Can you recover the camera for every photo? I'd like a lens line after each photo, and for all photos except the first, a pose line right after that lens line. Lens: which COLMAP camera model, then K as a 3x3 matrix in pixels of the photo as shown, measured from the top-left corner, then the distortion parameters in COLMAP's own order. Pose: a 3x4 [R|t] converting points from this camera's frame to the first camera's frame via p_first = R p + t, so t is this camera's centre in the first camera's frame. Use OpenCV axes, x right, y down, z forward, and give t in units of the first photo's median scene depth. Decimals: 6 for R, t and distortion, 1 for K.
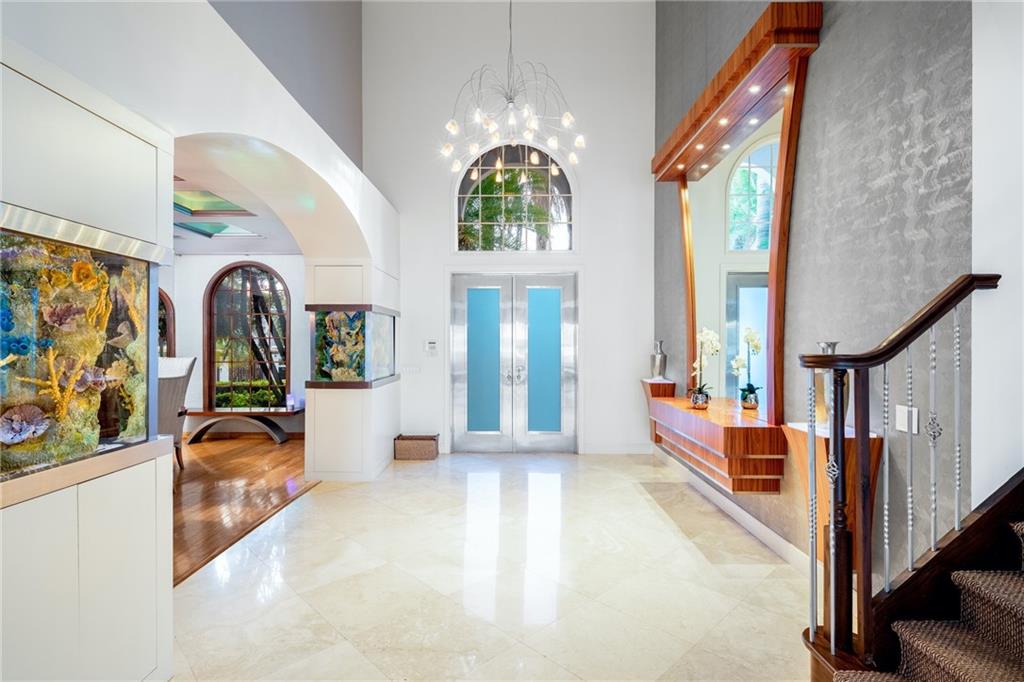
lens RADIAL K [[481.9, 0, 512.0], [0, 481.9, 341.0], [0, 0, 1]] dist [0.000684, -0.000517]
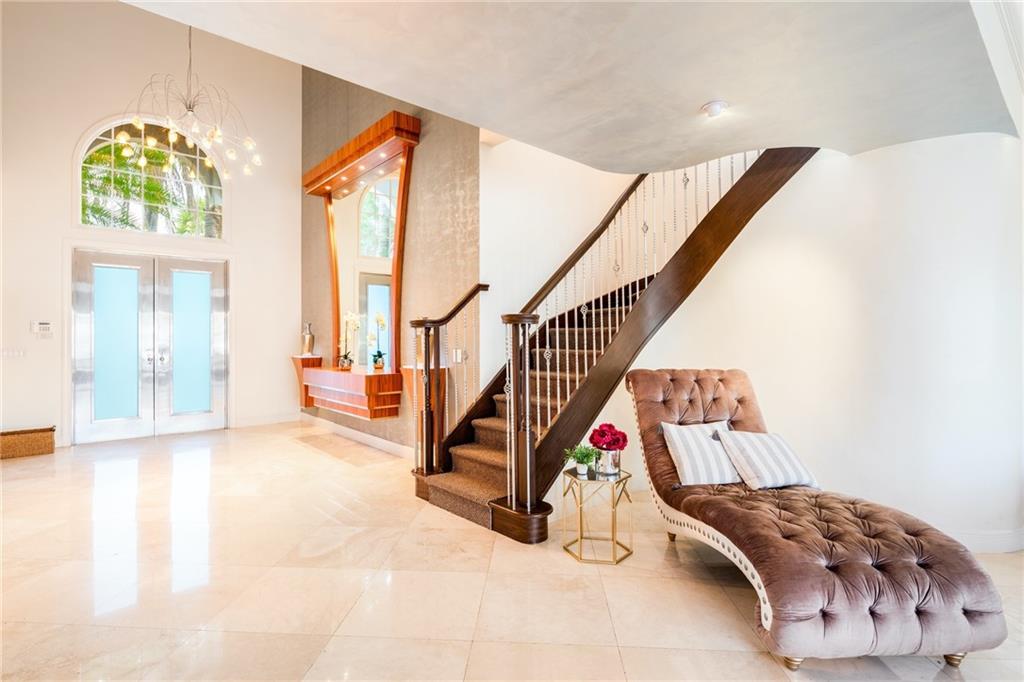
lens RADIAL K [[498.3, 0, 511.4], [0, 498.3, 325.0], [0, 0, 1]] dist [0.001576, 0.000342]
pose [[0.737133, 0.012139, 0.675638, -0.281669], [0.007464, 0.999631, -0.026103, 0.066973], [-0.675706, 0.024284, 0.736771, -0.466590]]
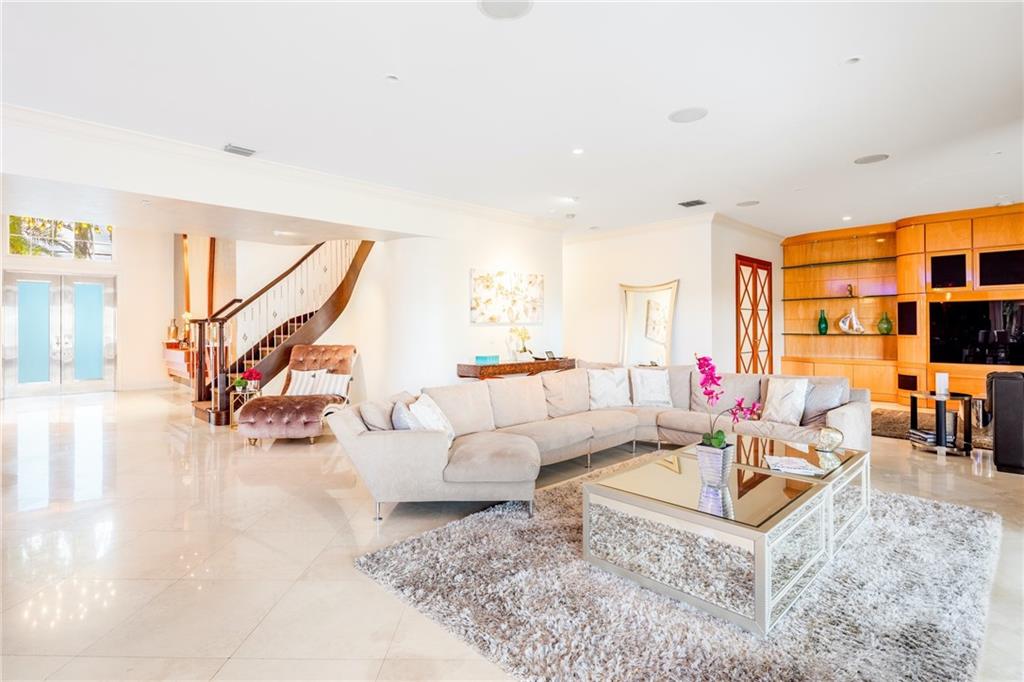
lens RADIAL K [[498.3, 0, 511.4], [0, 498.3, 325.0], [0, 0, 1]] dist [0.001576, 0.000342]
pose [[0.701346, 0.003331, 0.712813, -0.227090], [0.004610, 0.999947, -0.009208, 0.073977], [-0.712806, 0.009744, 0.701293, -2.012749]]
